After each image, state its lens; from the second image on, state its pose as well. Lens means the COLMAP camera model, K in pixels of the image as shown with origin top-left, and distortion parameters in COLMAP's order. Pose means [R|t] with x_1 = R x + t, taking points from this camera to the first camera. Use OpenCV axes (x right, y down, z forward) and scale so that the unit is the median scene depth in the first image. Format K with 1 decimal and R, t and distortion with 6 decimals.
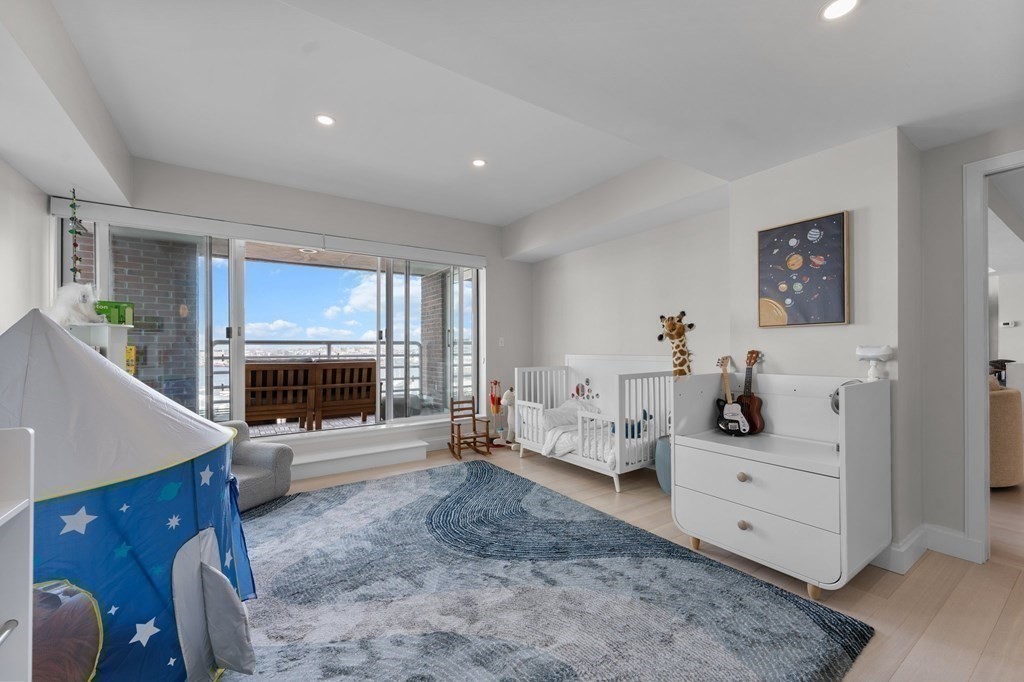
lens RADIAL K [[429.6, 0, 515.3], [0, 429.6, 354.1], [0, 0, 1]] dist [0.001337, 0.000061]
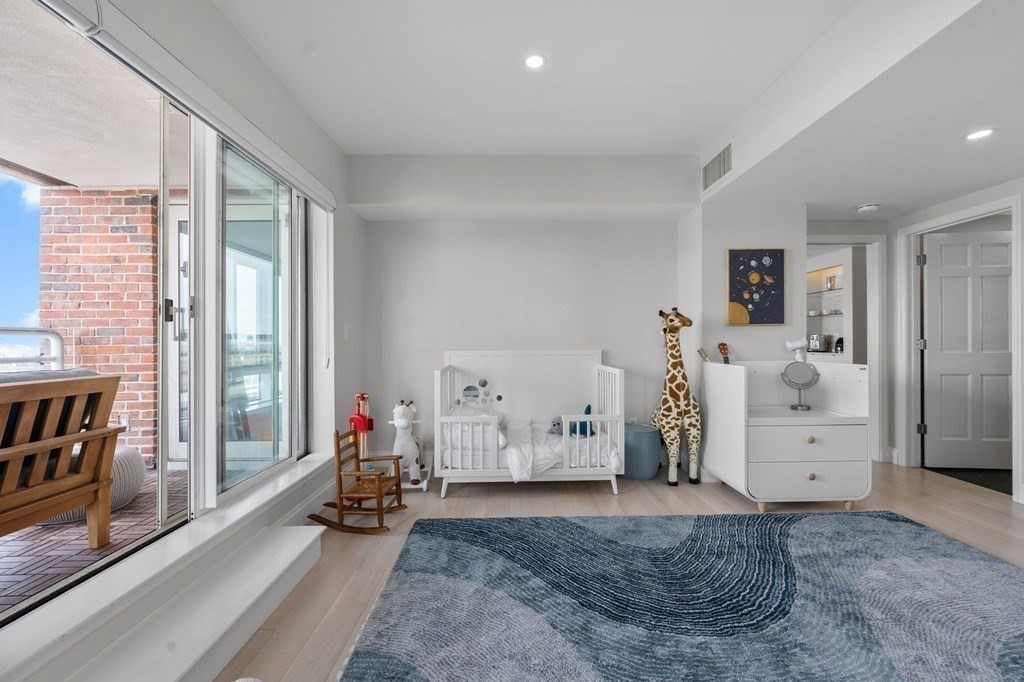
lens RADIAL K [[420.1, 0, 523.1], [0, 420.1, 350.5], [0, 0, 1]] dist [-0.000236, -0.000249]
pose [[0.533116, -0.013512, 0.845934, -0.850993], [0.016302, 0.999851, 0.005697, -0.003395], [-0.845885, 0.010753, 0.533257, 0.893099]]
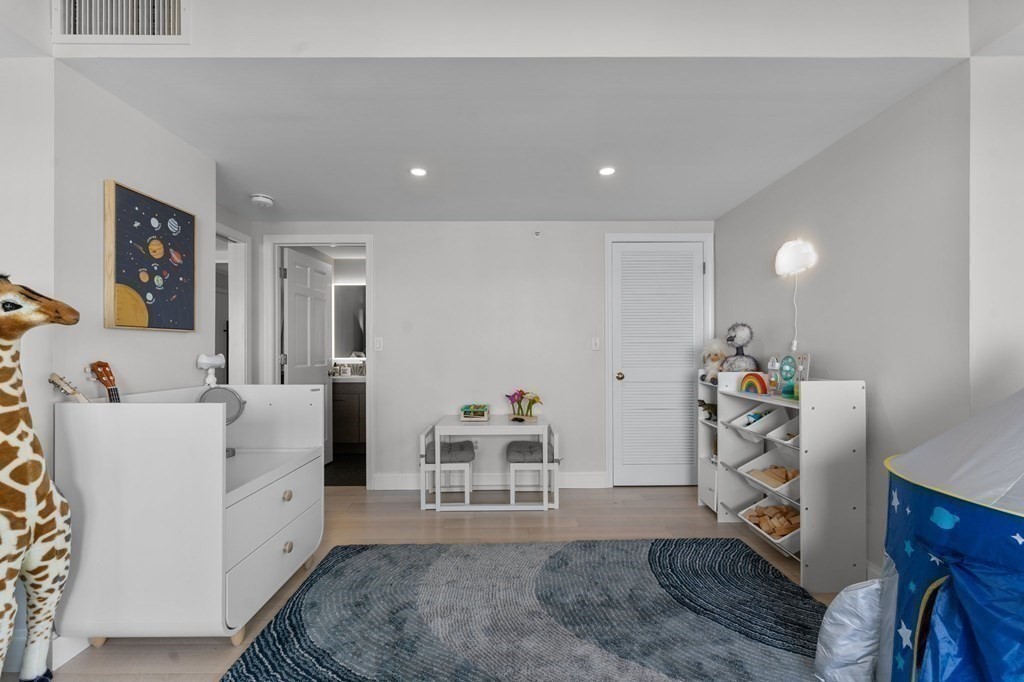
lens RADIAL K [[420.1, 0, 514.2], [0, 420.1, 349.4], [0, 0, 1]] dist [-0.001133, -0.000202]
pose [[-0.839695, 0.005967, 0.543025, -0.316524], [0.009768, 0.999944, 0.004118, -0.024632], [-0.542970, 0.008763, -0.839707, 1.265509]]
